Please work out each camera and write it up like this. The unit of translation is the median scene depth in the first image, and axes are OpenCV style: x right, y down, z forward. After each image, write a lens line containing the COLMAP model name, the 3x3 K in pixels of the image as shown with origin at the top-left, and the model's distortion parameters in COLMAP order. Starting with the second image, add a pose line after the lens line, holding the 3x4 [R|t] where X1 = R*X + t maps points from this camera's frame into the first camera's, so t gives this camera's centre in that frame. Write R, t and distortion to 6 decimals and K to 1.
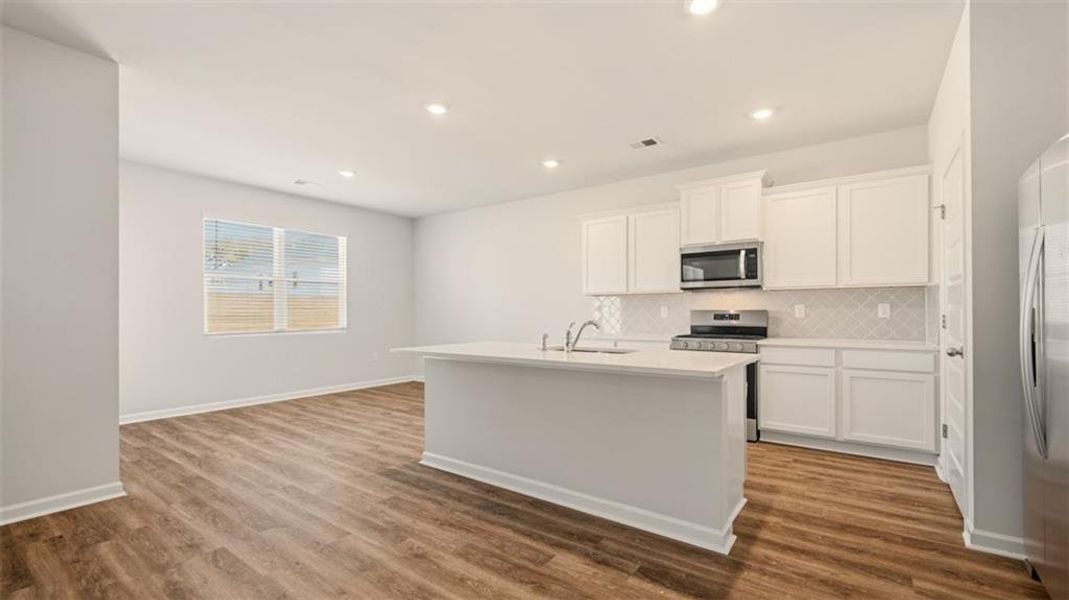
lens RADIAL K [[452.6, 0, 540.0], [0, 452.6, 313.3], [0, 0, 1]] dist [0.000712, -0.000083]
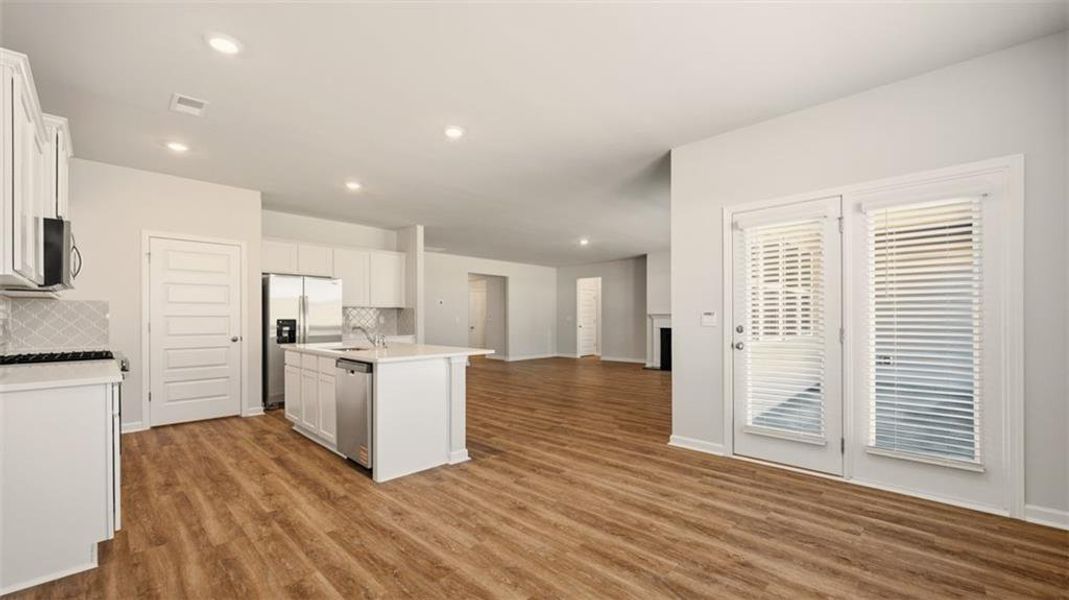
lens RADIAL K [[422.3, 0, 539.8], [0, 422.3, 319.7], [0, 0, 1]] dist [-0.002785, -0.000177]
pose [[-0.990283, 0.003163, 0.139032, -0.563951], [0.003572, 0.999990, 0.002692, -0.004945], [-0.139022, 0.003162, -0.990284, 1.950372]]
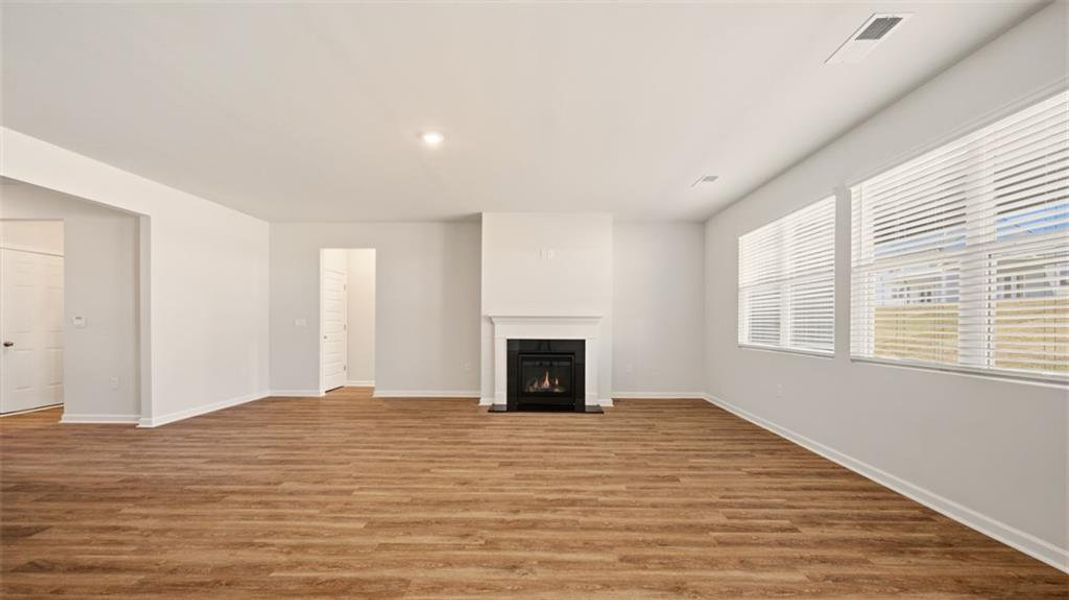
lens RADIAL K [[416.1, 0, 538.4], [0, 416.1, 325.1], [0, 0, 1]] dist [-0.000101, 0.000067]
pose [[-0.820839, -0.002277, -0.571155, -0.121352], [-0.004445, 0.999987, 0.002401, 0.000541], [0.571142, 0.004510, -0.820839, 0.491069]]
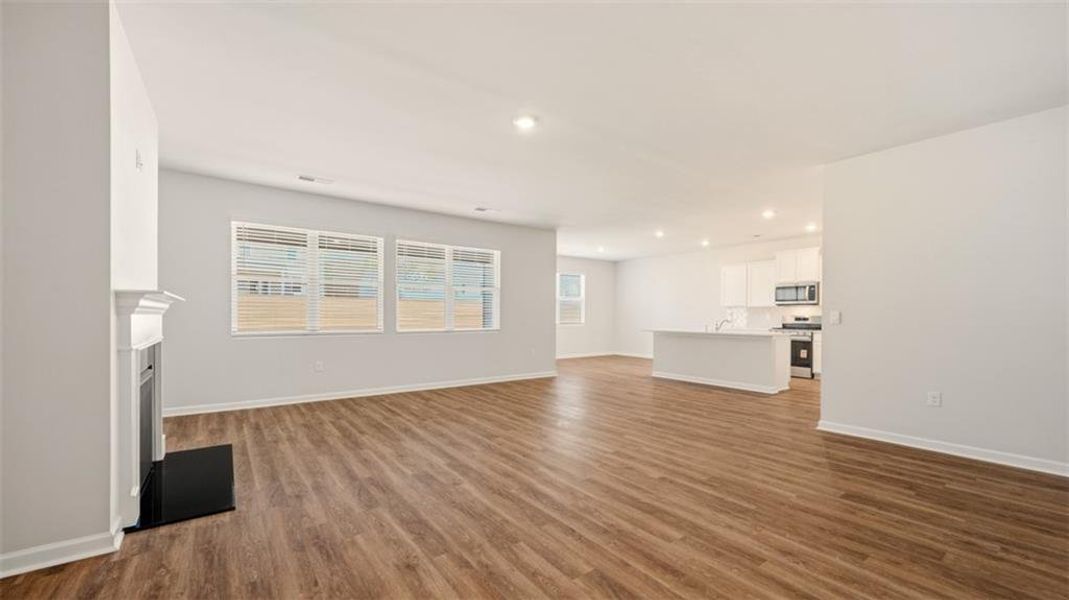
lens RADIAL K [[422.3, 0, 539.8], [0, 422.3, 319.7], [0, 0, 1]] dist [-0.002785, -0.000177]
pose [[0.954462, 0.009576, -0.298179, -0.157355], [-0.007226, 0.999934, 0.008981, 0.002485], [0.298245, -0.006417, 0.954468, -1.390433]]
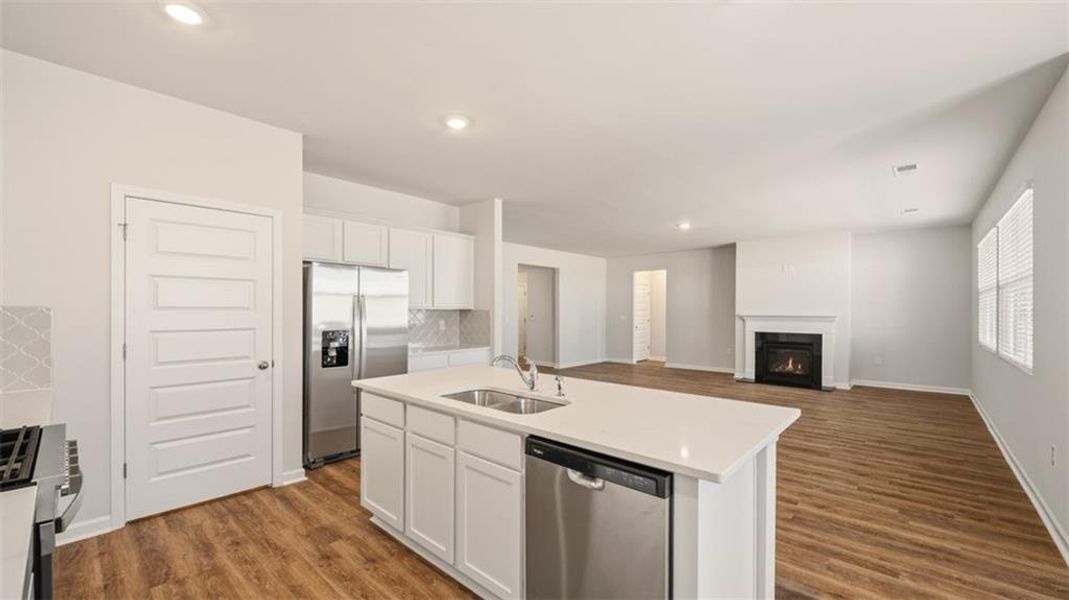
lens RADIAL K [[424.9, 0, 536.2], [0, 424.9, 312.8], [0, 0, 1]] dist [-0.000955, -0.000032]
pose [[-0.993894, -0.001528, 0.110327, -0.024720], [-0.000951, 0.999986, 0.005281, -0.055730], [-0.110334, 0.005143, -0.993881, 1.519063]]
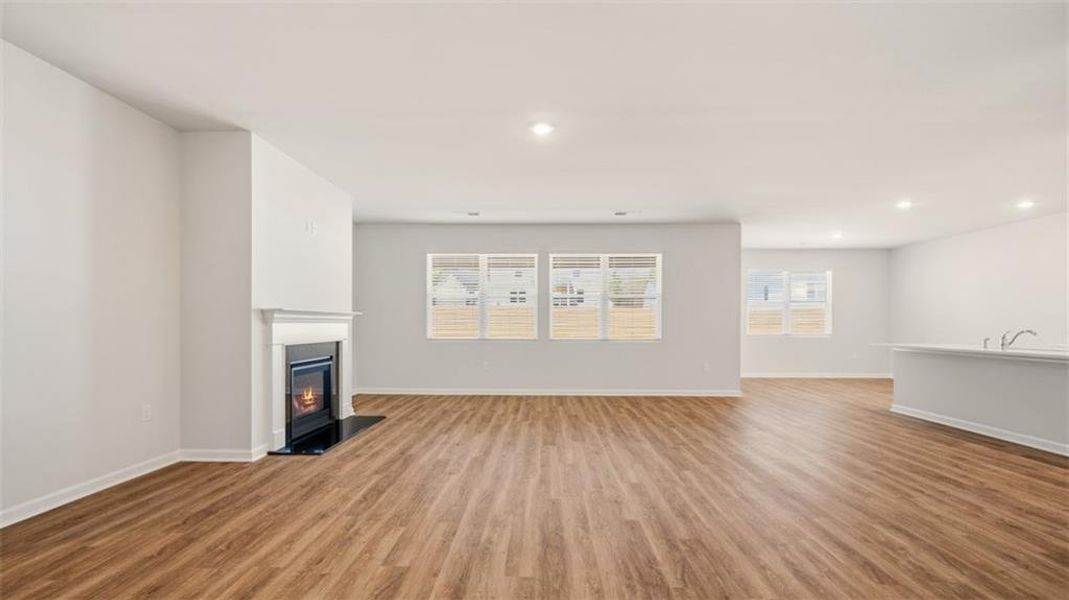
lens RADIAL K [[433.4, 0, 537.2], [0, 433.4, 319.2], [0, 0, 1]] dist [-0.000368, -0.000066]
pose [[0.567262, -0.003607, -0.823529, 0.329185], [-0.005464, 0.999952, -0.008143, 0.000561], [0.823519, 0.009119, 0.567215, -1.043053]]
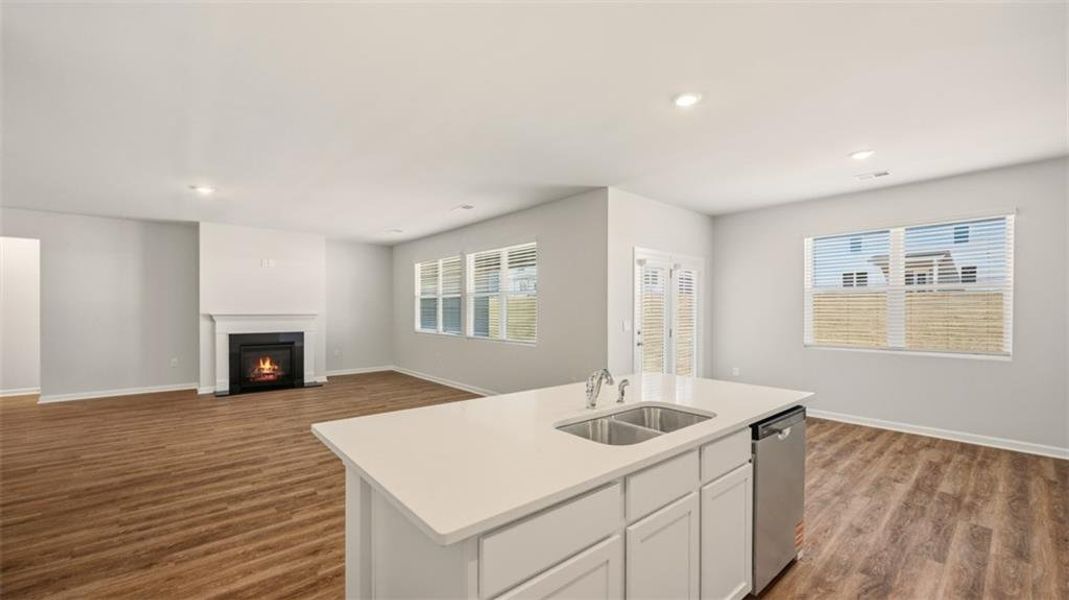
lens RADIAL K [[424.9, 0, 536.2], [0, 424.9, 312.8], [0, 0, 1]] dist [-0.000955, -0.000032]
pose [[-0.232704, 0.007624, -0.972518, 0.616227], [-0.002294, 0.999962, 0.008388, -0.057139], [0.972545, 0.004183, -0.232677, 0.902002]]
